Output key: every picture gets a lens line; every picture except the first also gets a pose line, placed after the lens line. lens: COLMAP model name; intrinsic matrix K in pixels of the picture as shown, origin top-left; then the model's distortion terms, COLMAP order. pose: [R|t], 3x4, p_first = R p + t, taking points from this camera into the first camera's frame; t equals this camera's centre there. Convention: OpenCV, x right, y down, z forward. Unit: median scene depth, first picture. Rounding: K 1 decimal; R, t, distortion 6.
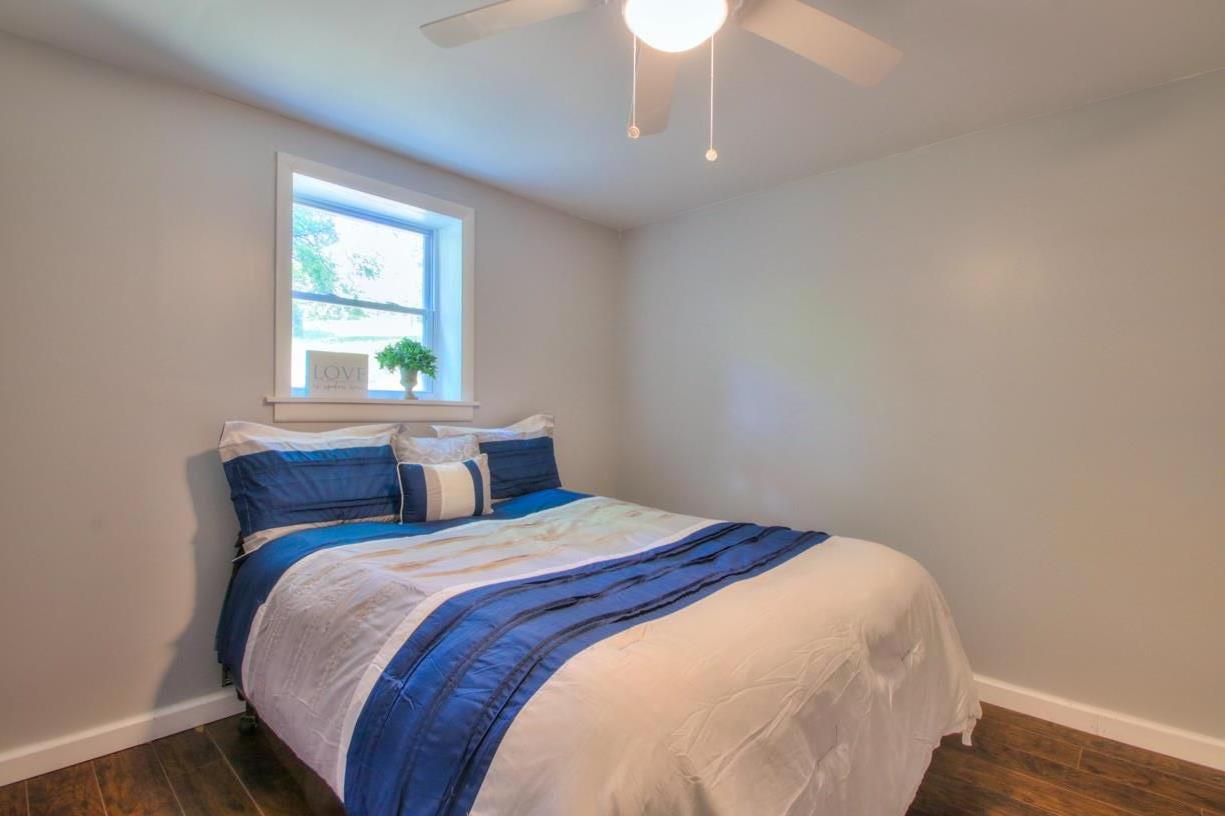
lens RADIAL K [[587.2, 0, 616.2], [0, 587.2, 407.6], [0, 0, 1]] dist [-0.001813, -0.000332]
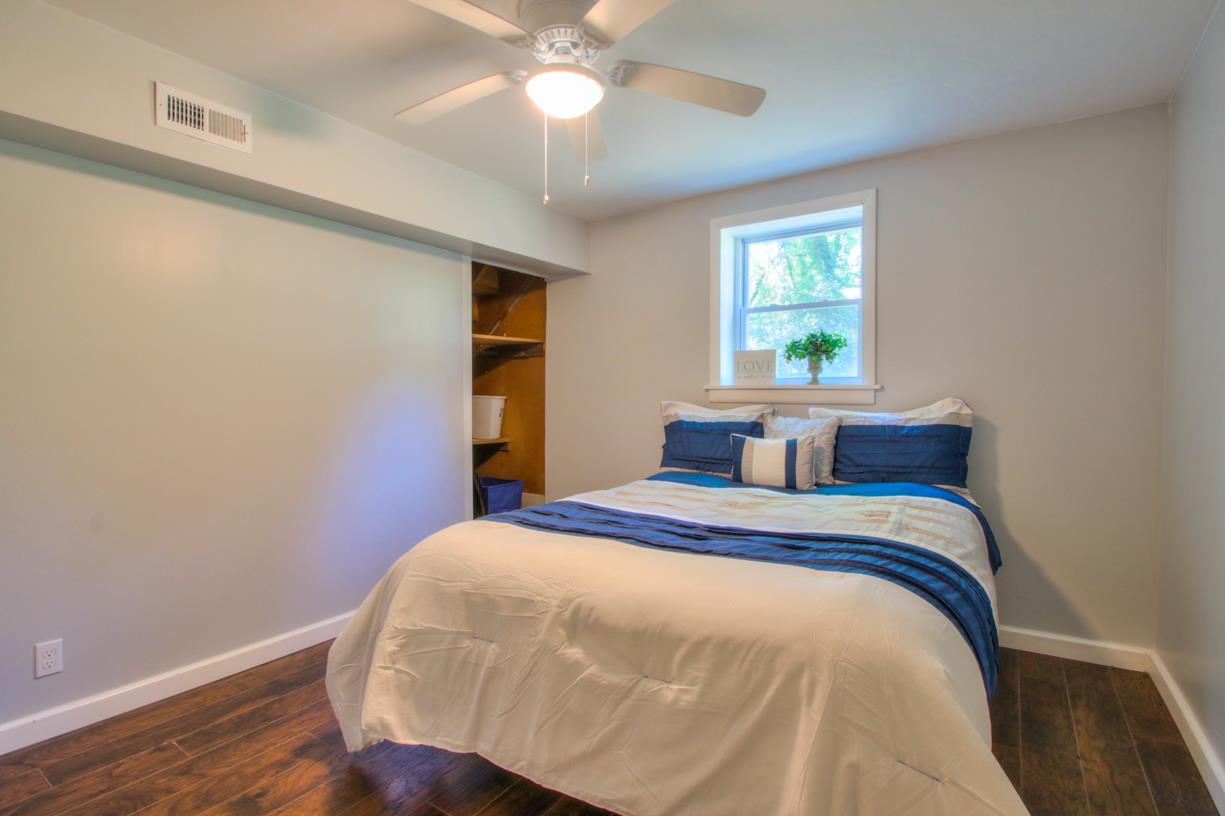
lens RADIAL K [[587.2, 0, 616.2], [0, 587.2, 407.6], [0, 0, 1]] dist [-0.001813, -0.000332]
pose [[0.154856, 0.012704, -0.987855, 0.760290], [0.003062, 0.999906, 0.013339, 0.015174], [0.987932, -0.005091, 0.154802, 0.477761]]
